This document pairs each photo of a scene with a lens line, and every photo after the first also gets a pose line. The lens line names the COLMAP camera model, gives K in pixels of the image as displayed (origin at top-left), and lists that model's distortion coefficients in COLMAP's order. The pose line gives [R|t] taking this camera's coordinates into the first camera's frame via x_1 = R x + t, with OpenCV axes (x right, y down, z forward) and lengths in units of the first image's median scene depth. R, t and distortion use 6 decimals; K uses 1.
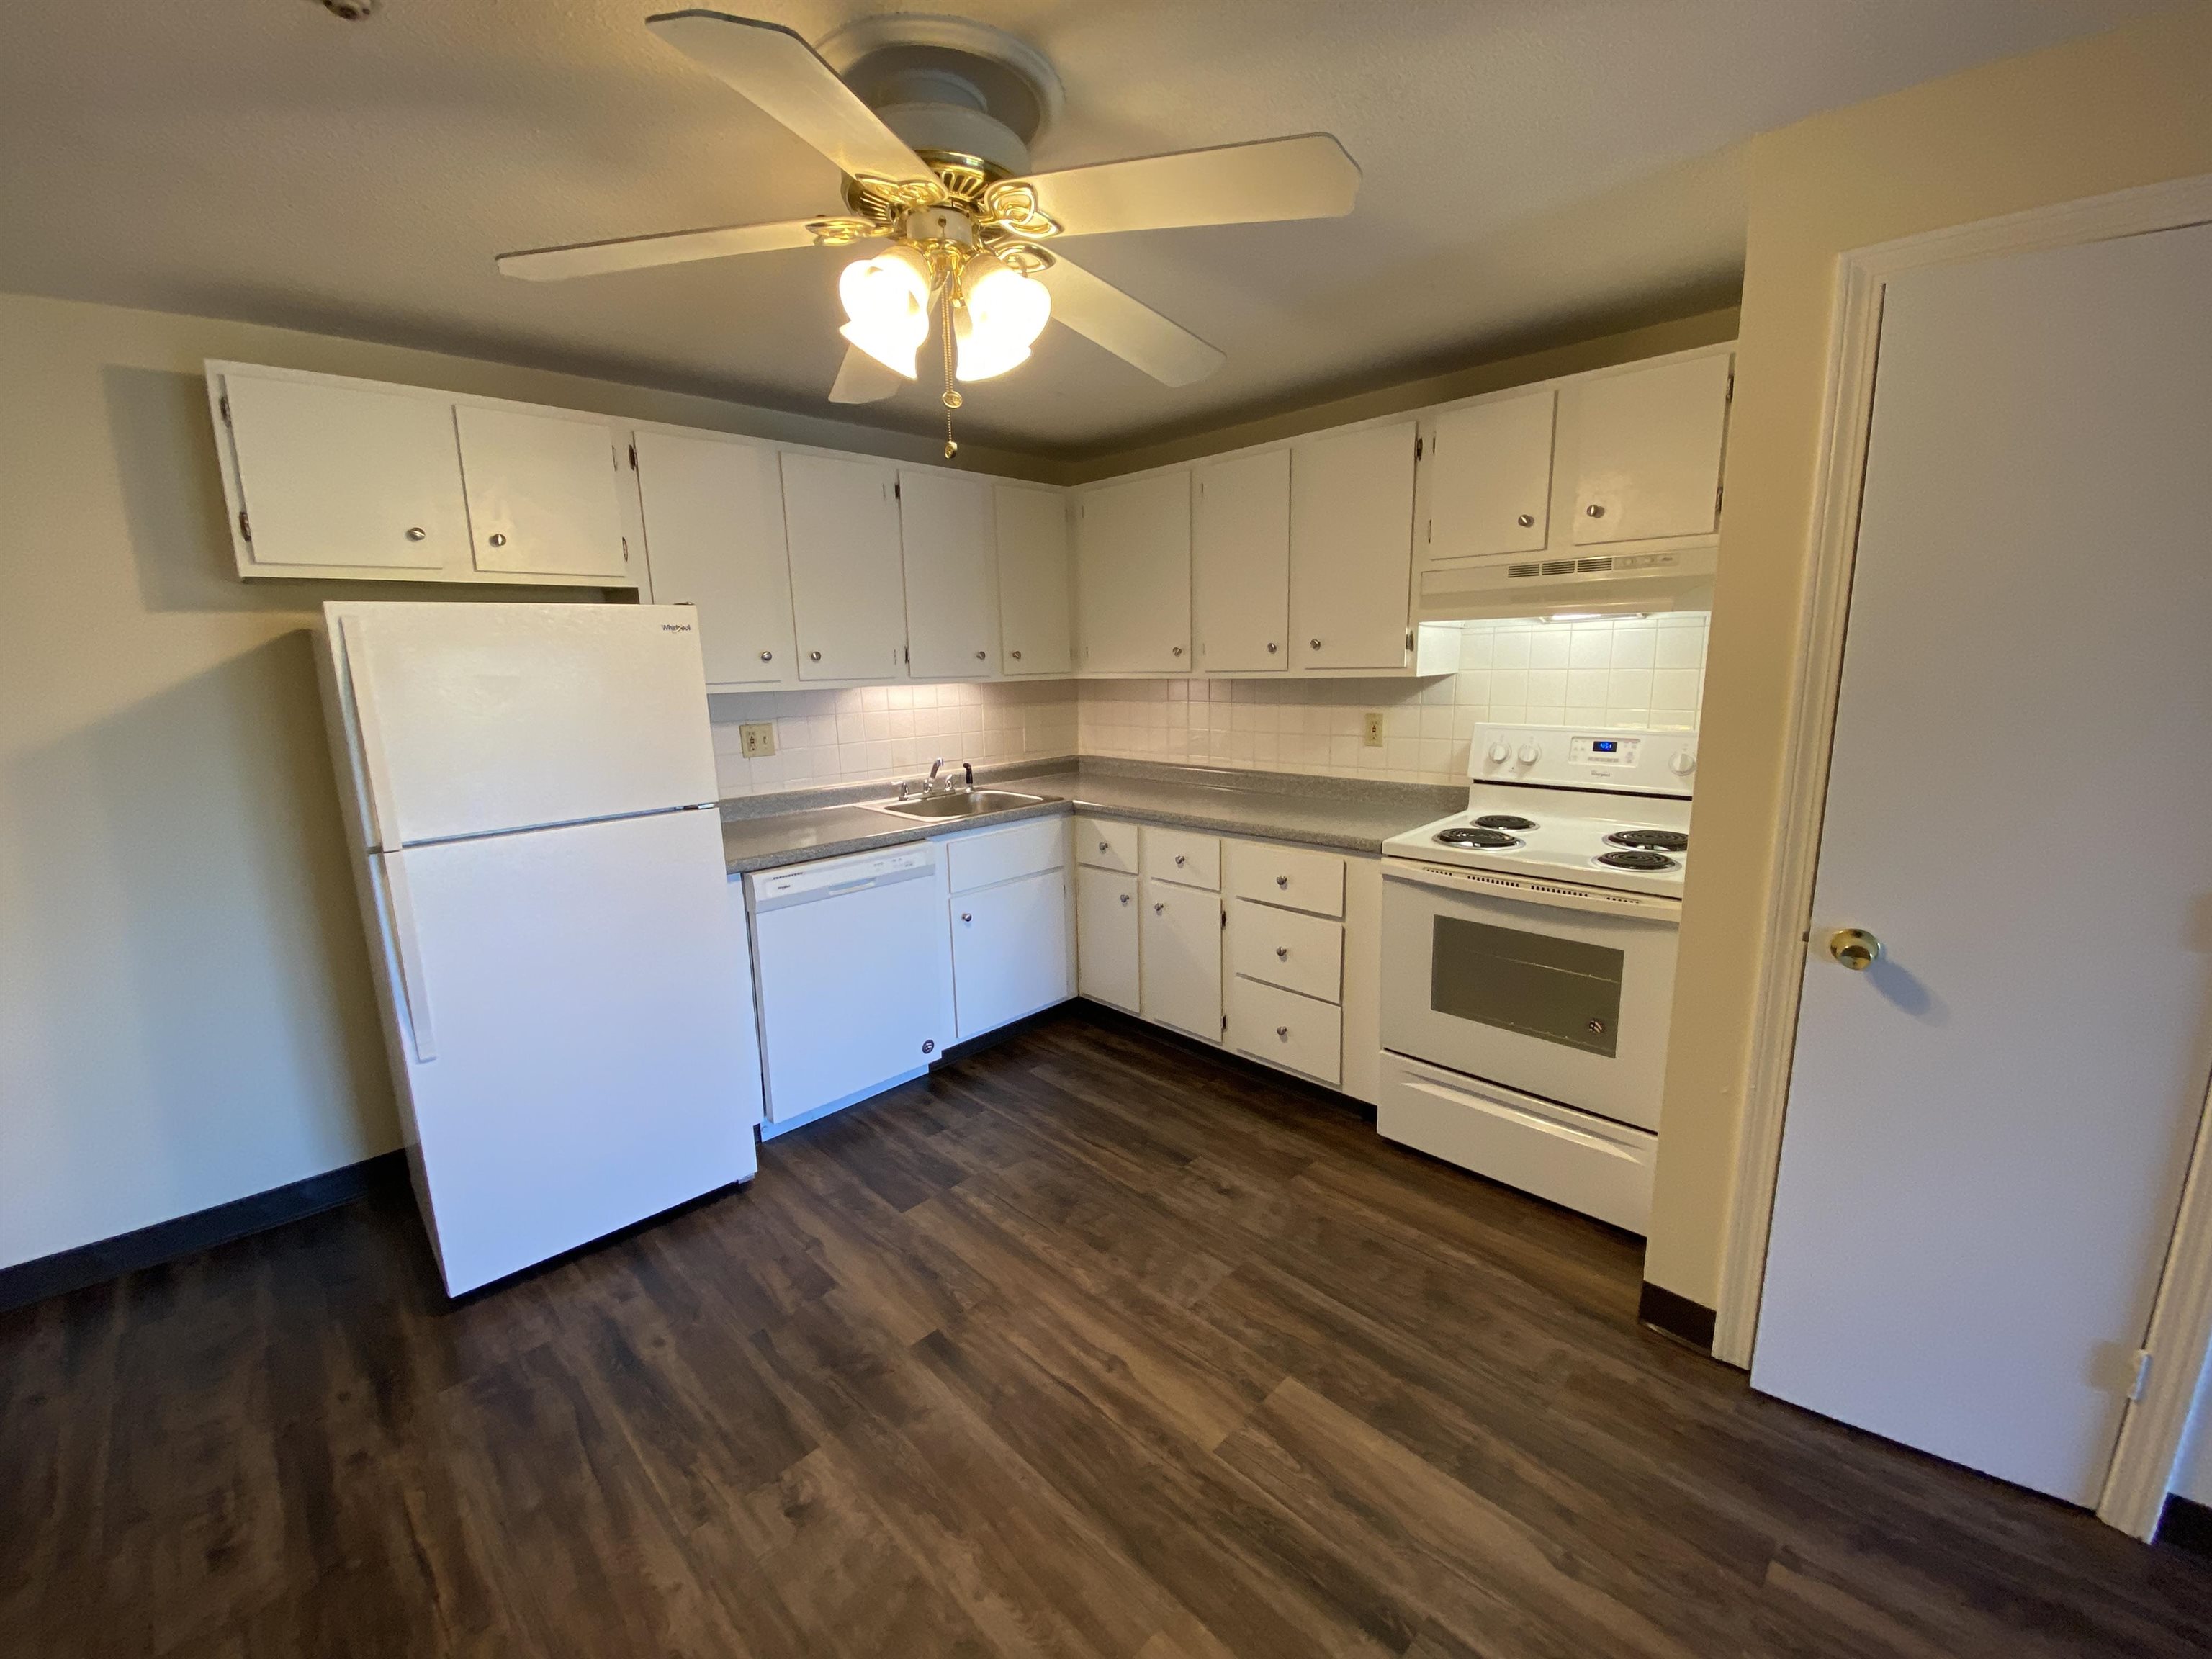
lens RADIAL K [[899.7, 0, 1095.6], [0, 899.7, 815.7], [0, 0, 1]] dist [0.007745, -0.013780]
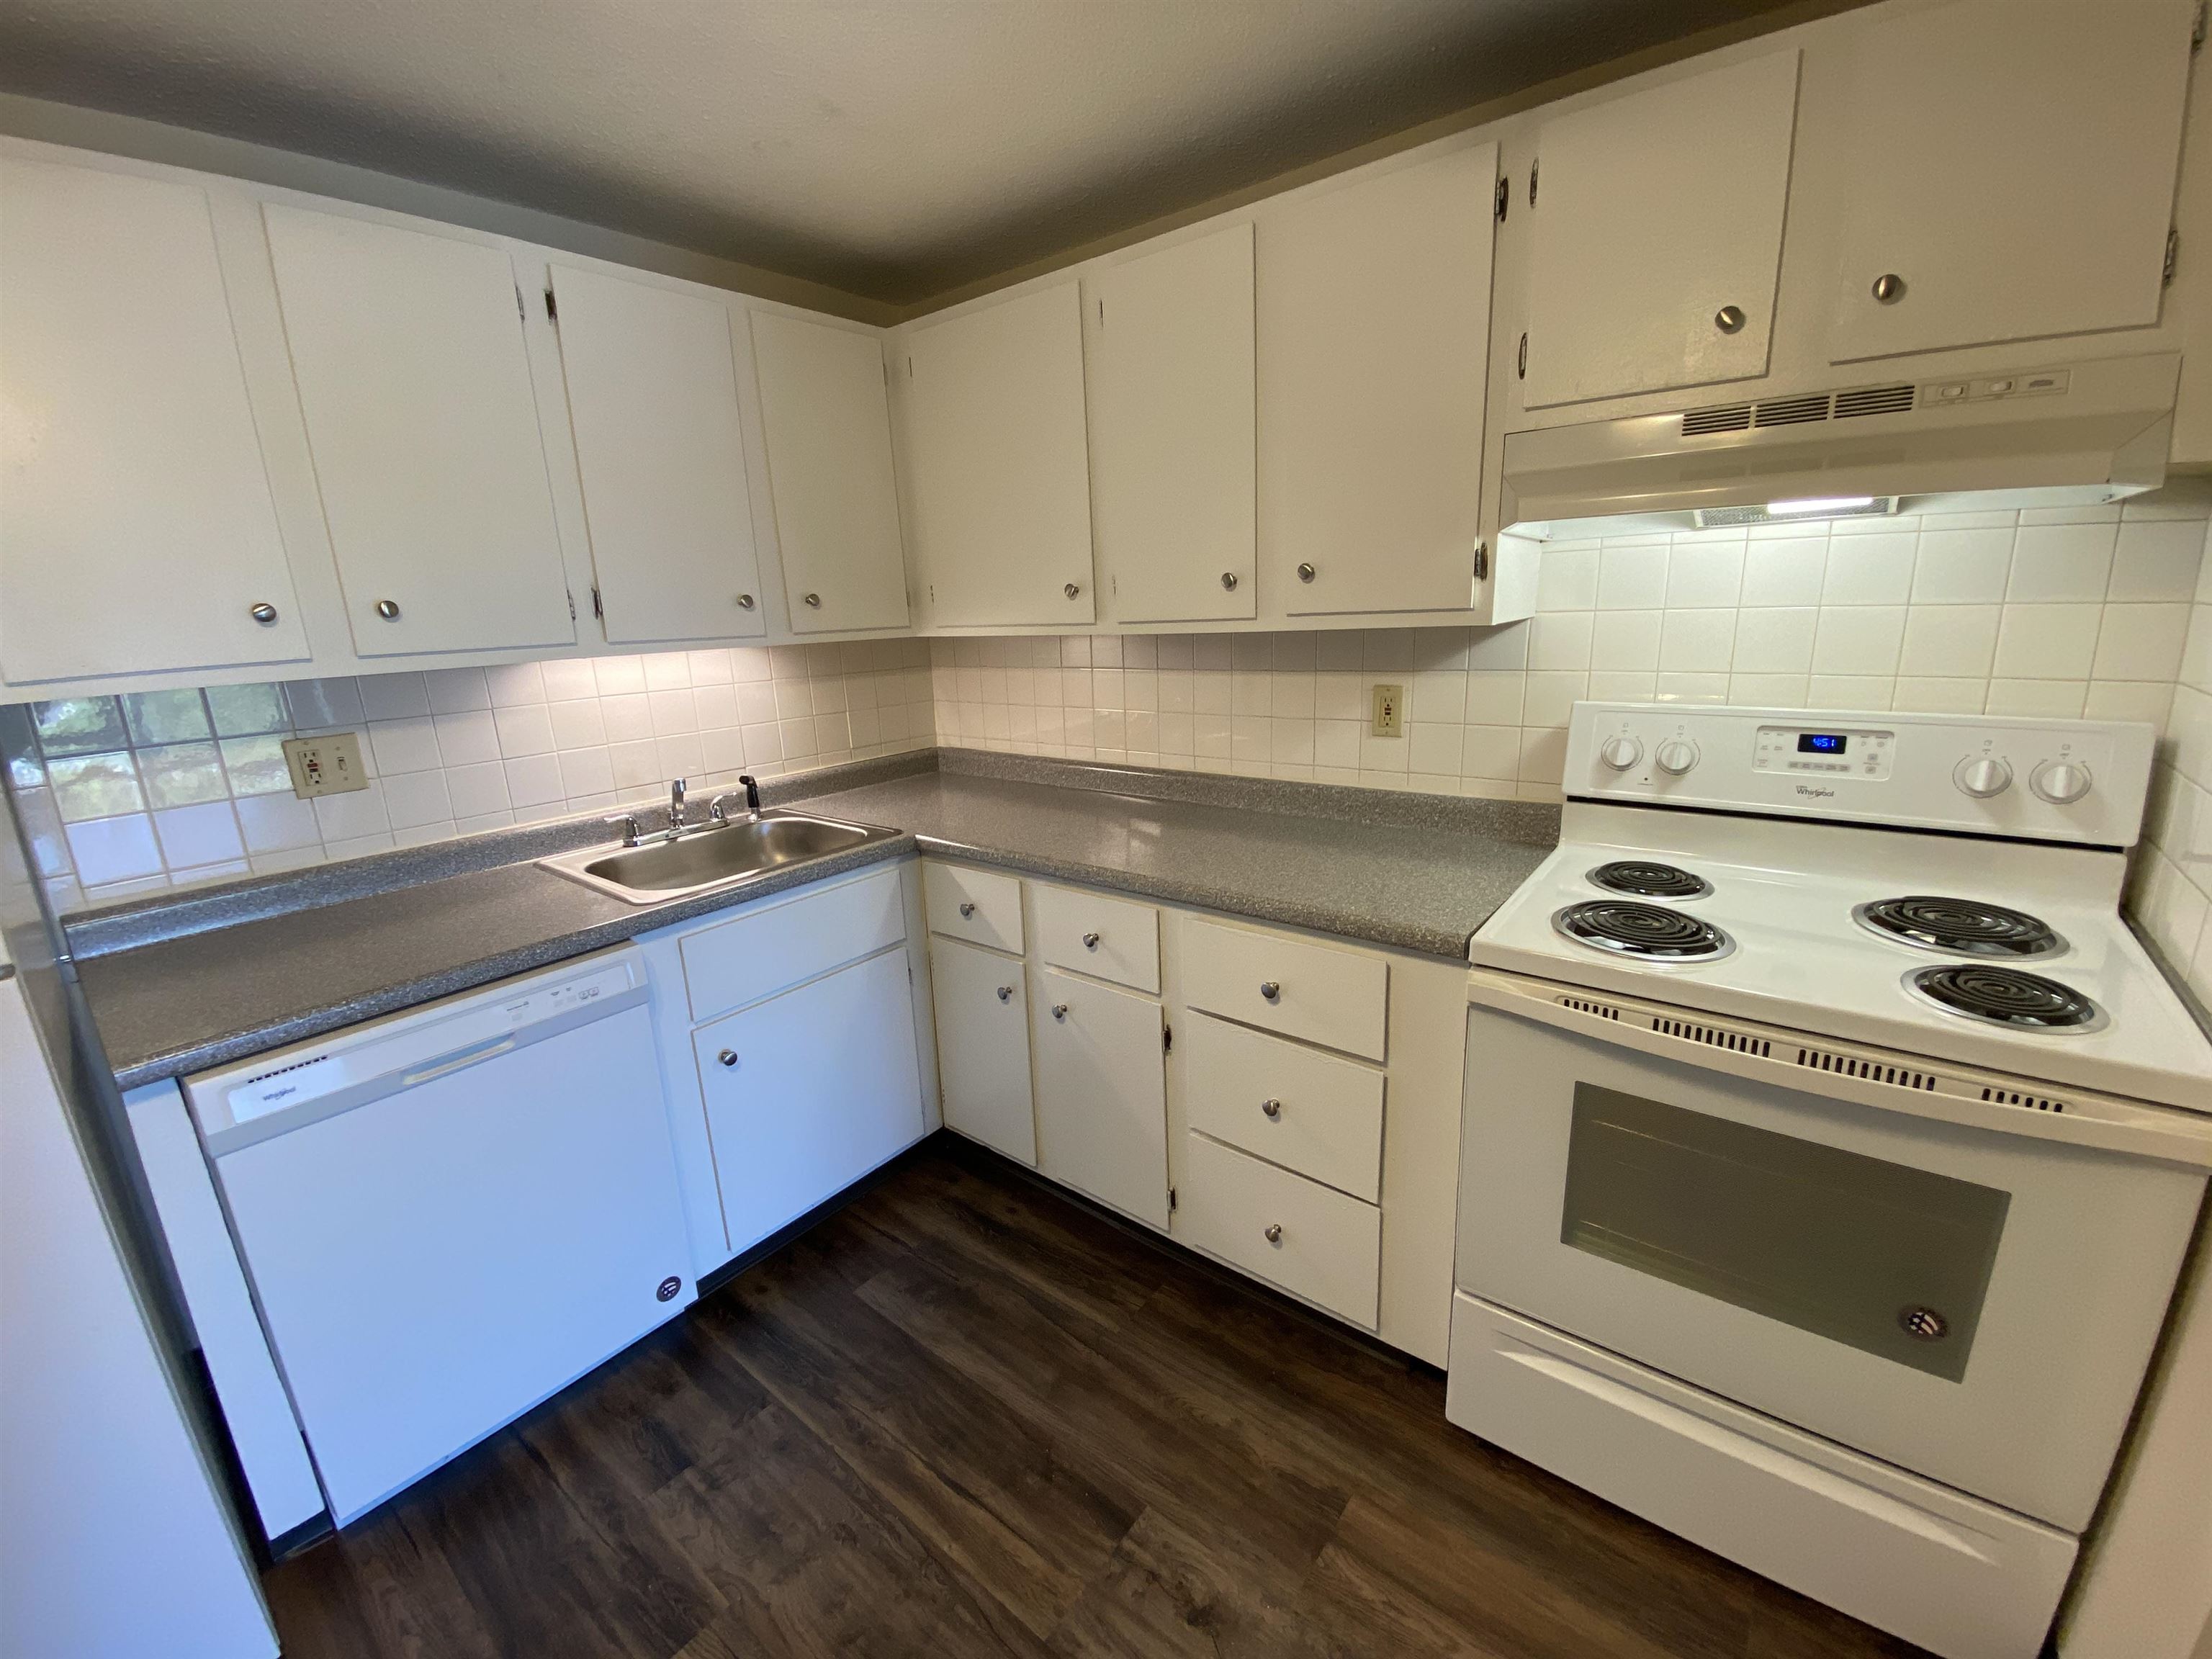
lens RADIAL K [[899.7, 0, 1103.9], [0, 899.7, 816.2], [0, 0, 1]] dist [0.007745, -0.013780]
pose [[0.992621, -0.044281, 0.112882, 0.043756], [0.037832, 0.997561, 0.058655, -0.077722], [-0.115204, -0.053952, 0.991876, 0.462532]]
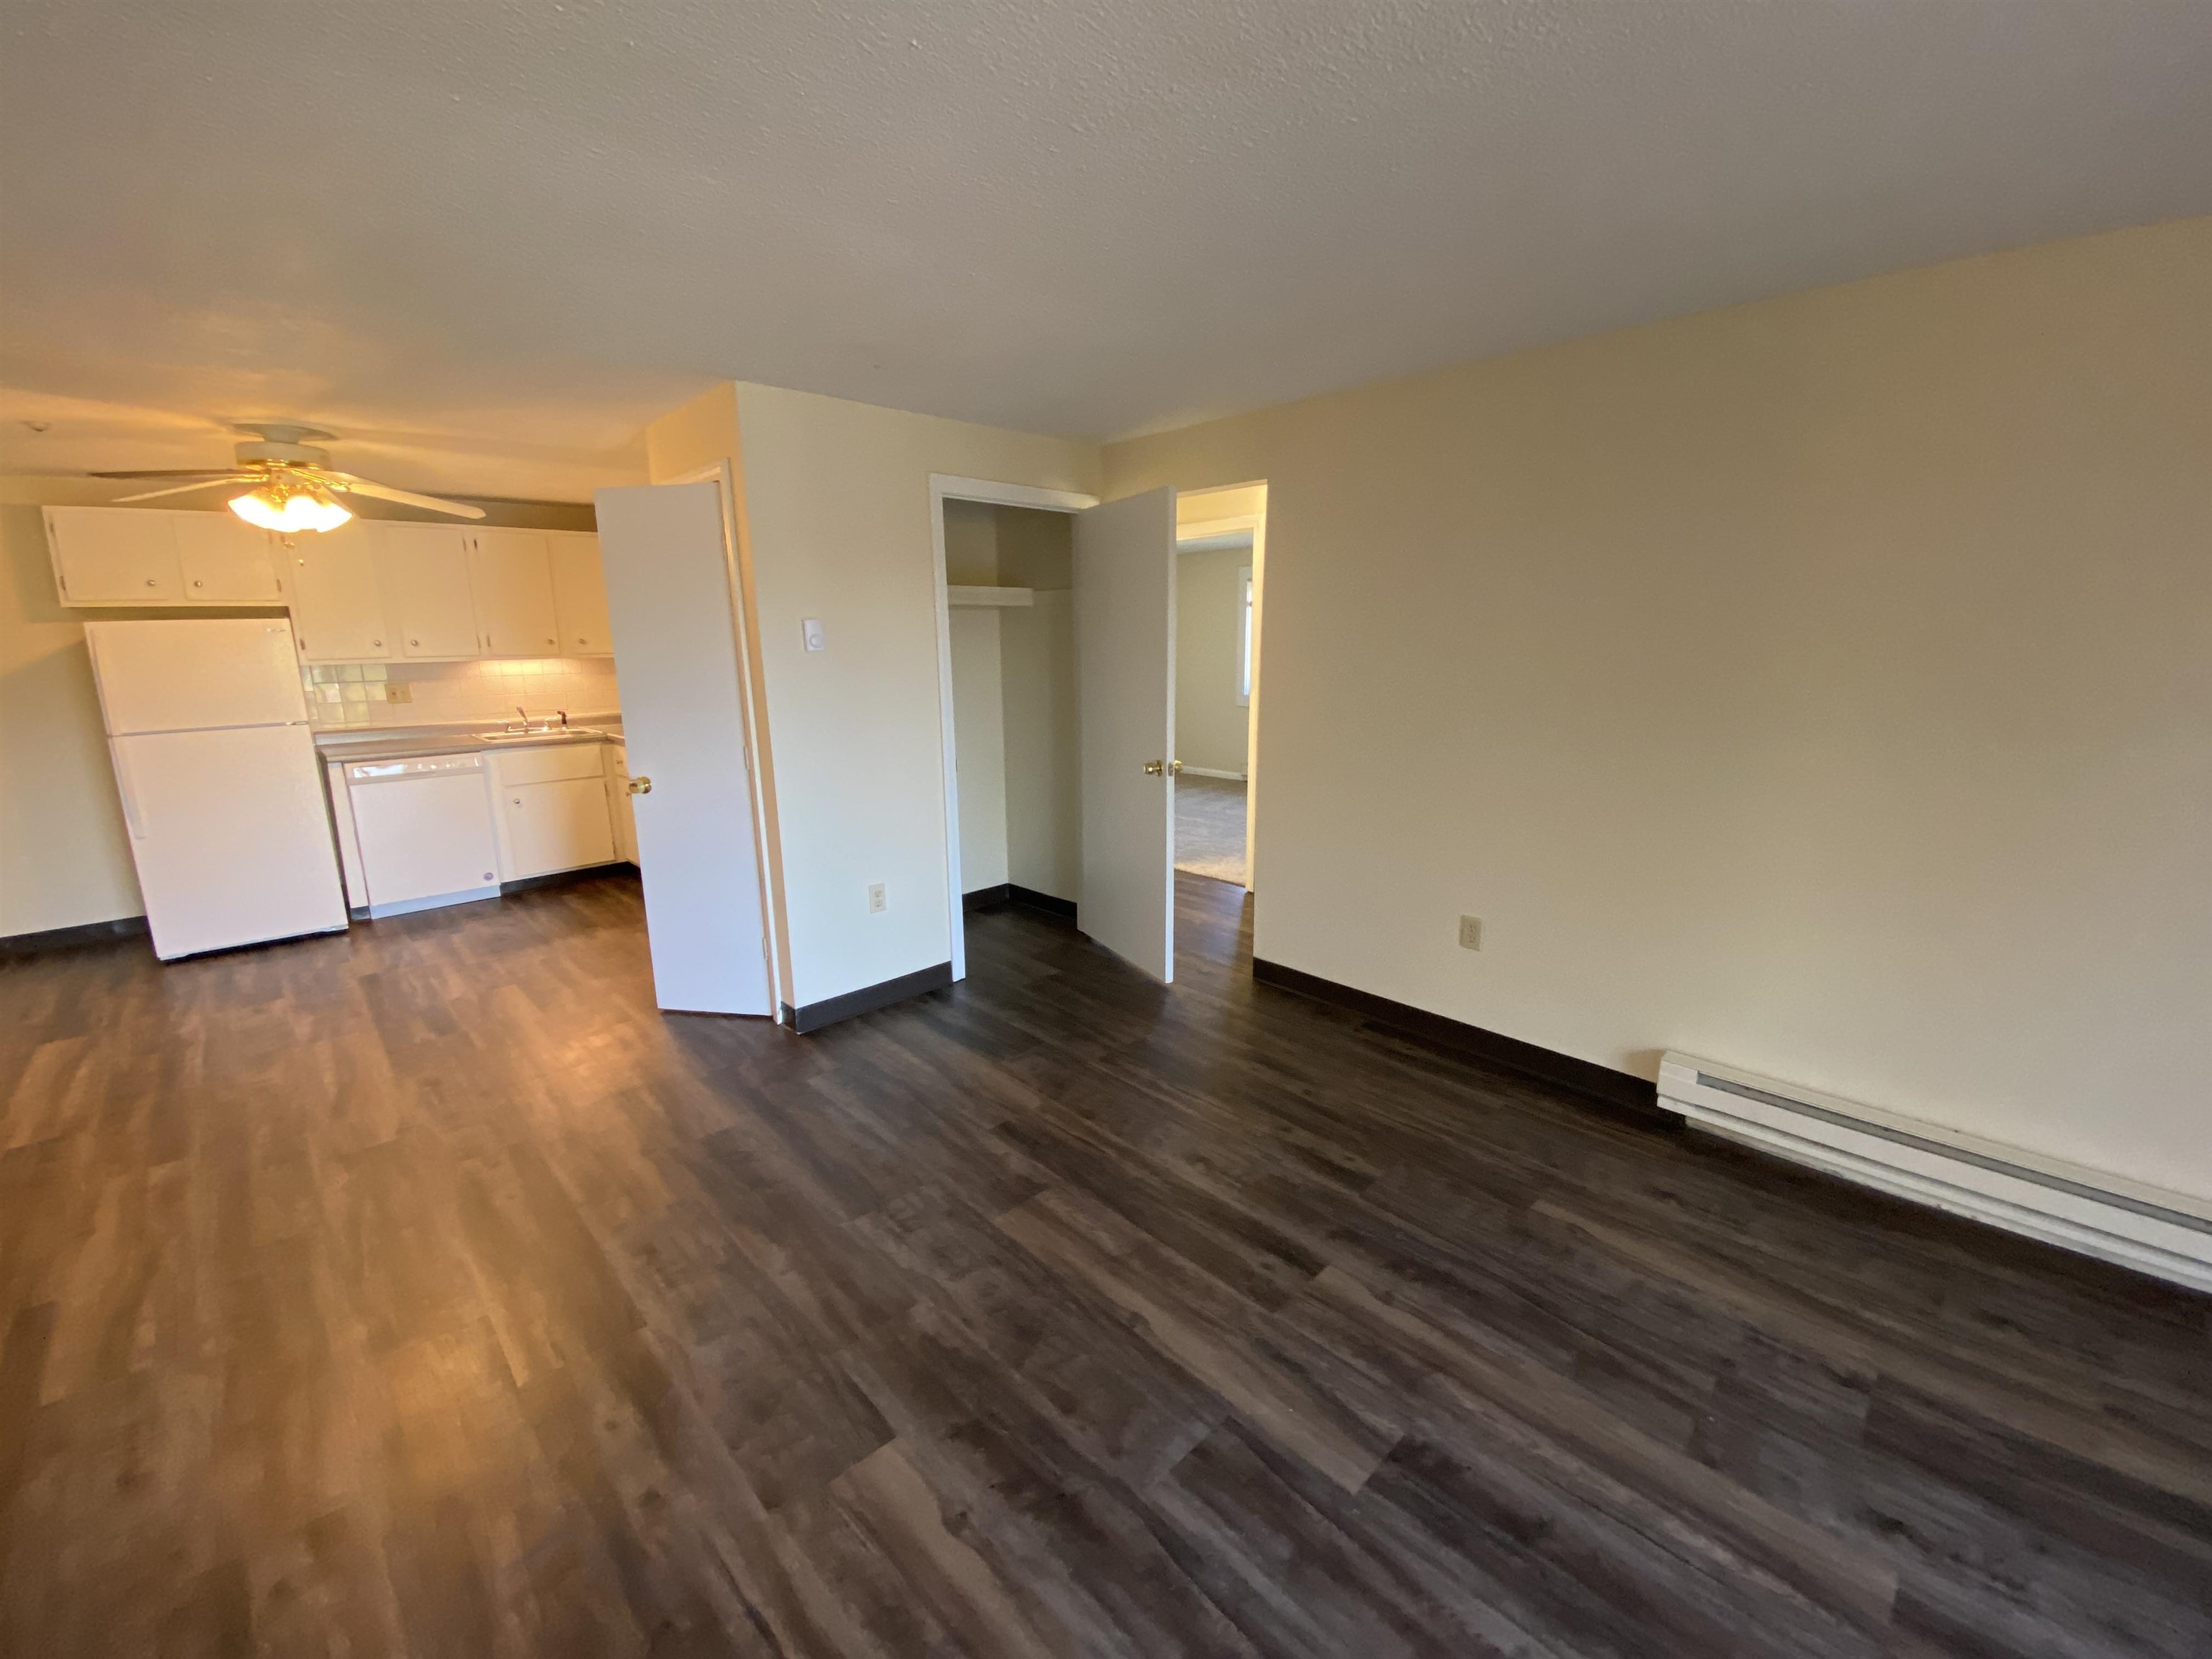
lens RADIAL K [[899.7, 0, 1110.2], [0, 899.7, 825.3], [0, 0, 1]] dist [0.007745, -0.013780]
pose [[0.999736, 0.011940, -0.019656, 1.150910], [-0.011132, 0.999108, 0.040745, 0.093274], [0.020125, -0.040515, 0.998976, -0.764237]]
